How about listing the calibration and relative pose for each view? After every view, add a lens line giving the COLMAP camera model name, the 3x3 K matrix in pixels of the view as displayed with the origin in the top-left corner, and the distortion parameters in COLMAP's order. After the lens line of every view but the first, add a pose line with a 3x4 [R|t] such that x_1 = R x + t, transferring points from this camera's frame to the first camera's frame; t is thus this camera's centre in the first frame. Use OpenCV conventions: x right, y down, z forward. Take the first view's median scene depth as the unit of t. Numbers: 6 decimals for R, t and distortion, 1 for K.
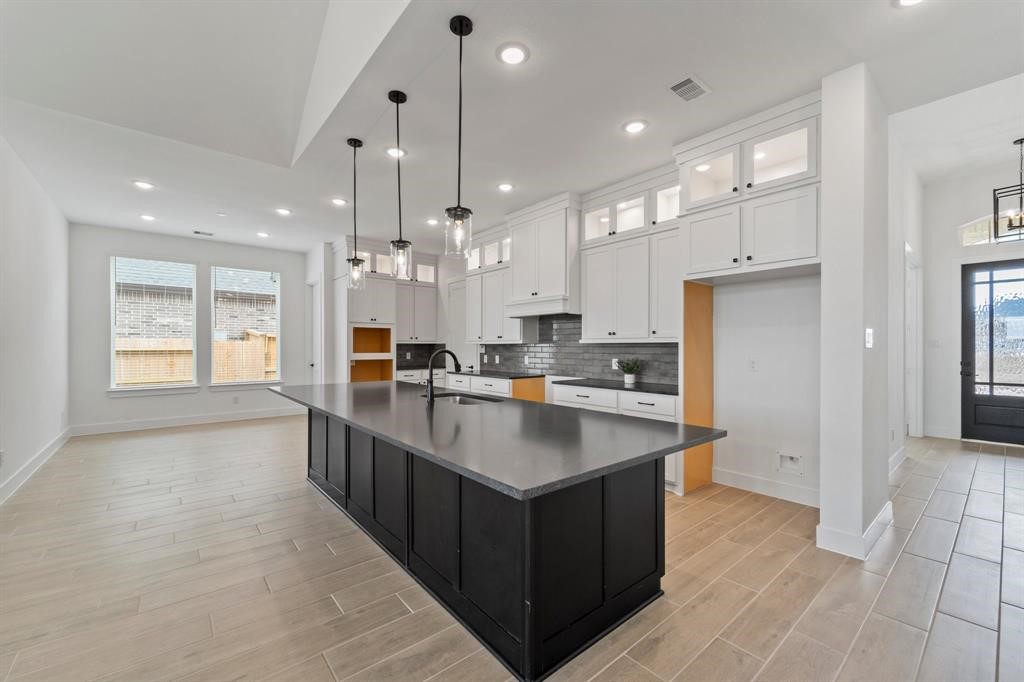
lens RADIAL K [[417.0, 0, 513.9], [0, 417.0, 346.9], [0, 0, 1]] dist [-0.000043, -0.000945]
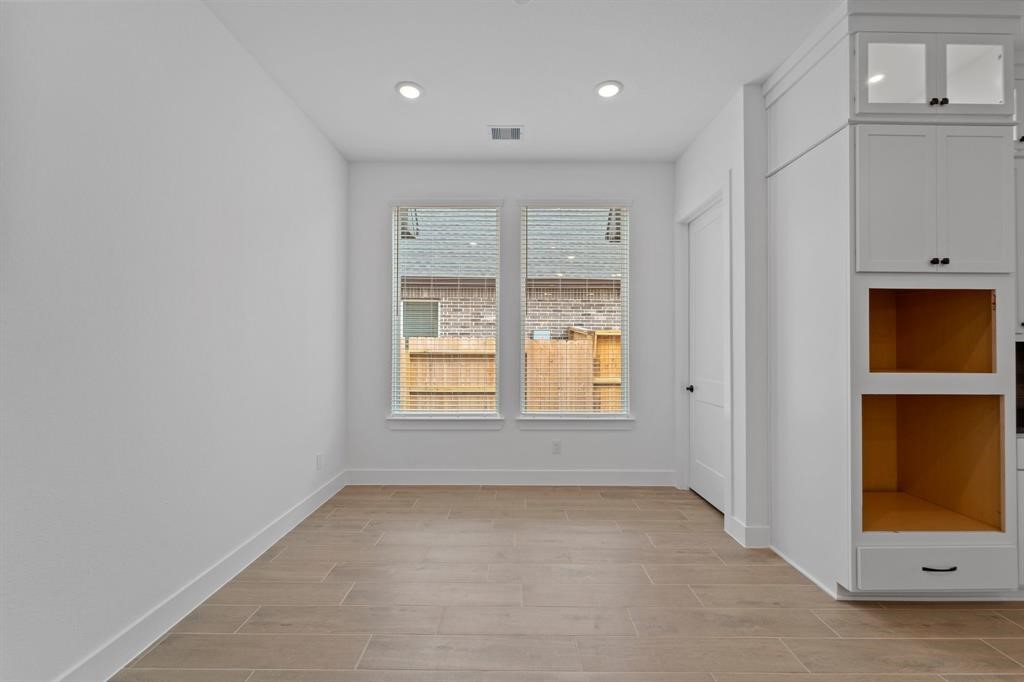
lens RADIAL K [[417.0, 0, 514.2], [0, 417.0, 342.3], [0, 0, 1]] dist [-0.000043, -0.000945]
pose [[0.764818, -0.005749, -0.644220, -0.395306], [-0.003172, 0.999914, -0.012689, -0.002878], [0.644238, 0.011748, 0.764735, 0.603308]]
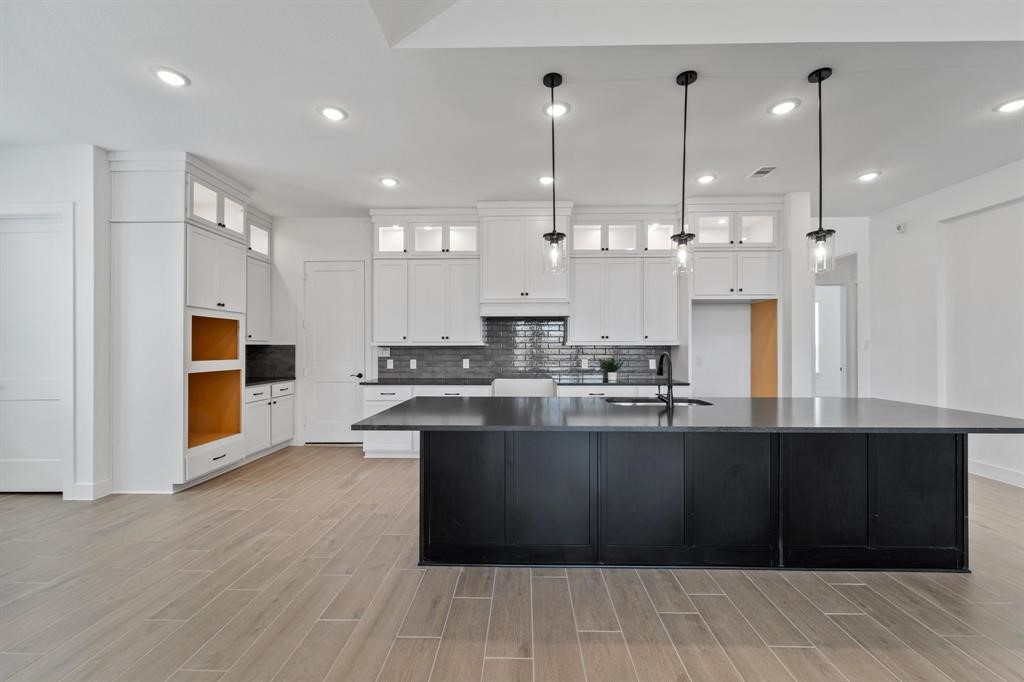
lens RADIAL K [[417.0, 0, 514.8], [0, 417.0, 345.6], [0, 0, 1]] dist [-0.000043, -0.000945]
pose [[0.657677, 0.002480, 0.753296, -0.533789], [0.001660, 0.999987, -0.004741, -0.003024], [-0.753298, 0.004369, 0.657664, 0.300222]]
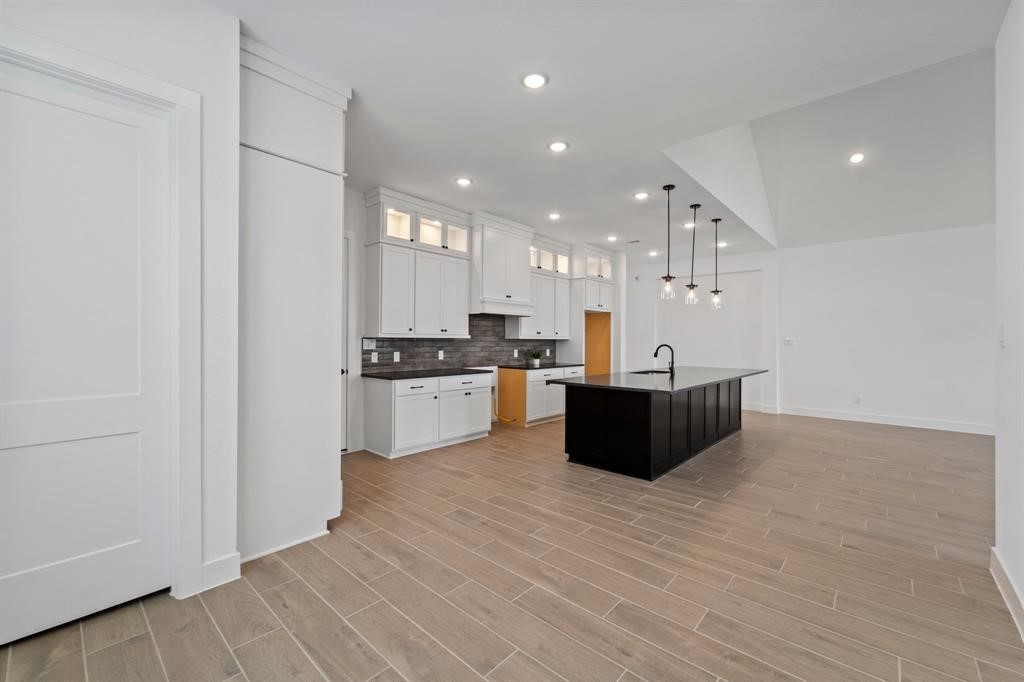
lens RADIAL K [[417.0, 0, 515.2], [0, 417.0, 338.7], [0, 0, 1]] dist [-0.000043, -0.000945]
pose [[-0.148559, 0.001297, 0.988903, -0.860815], [-0.007386, 0.999970, -0.002421, -0.004664], [-0.988876, -0.007664, -0.148545, 0.894831]]
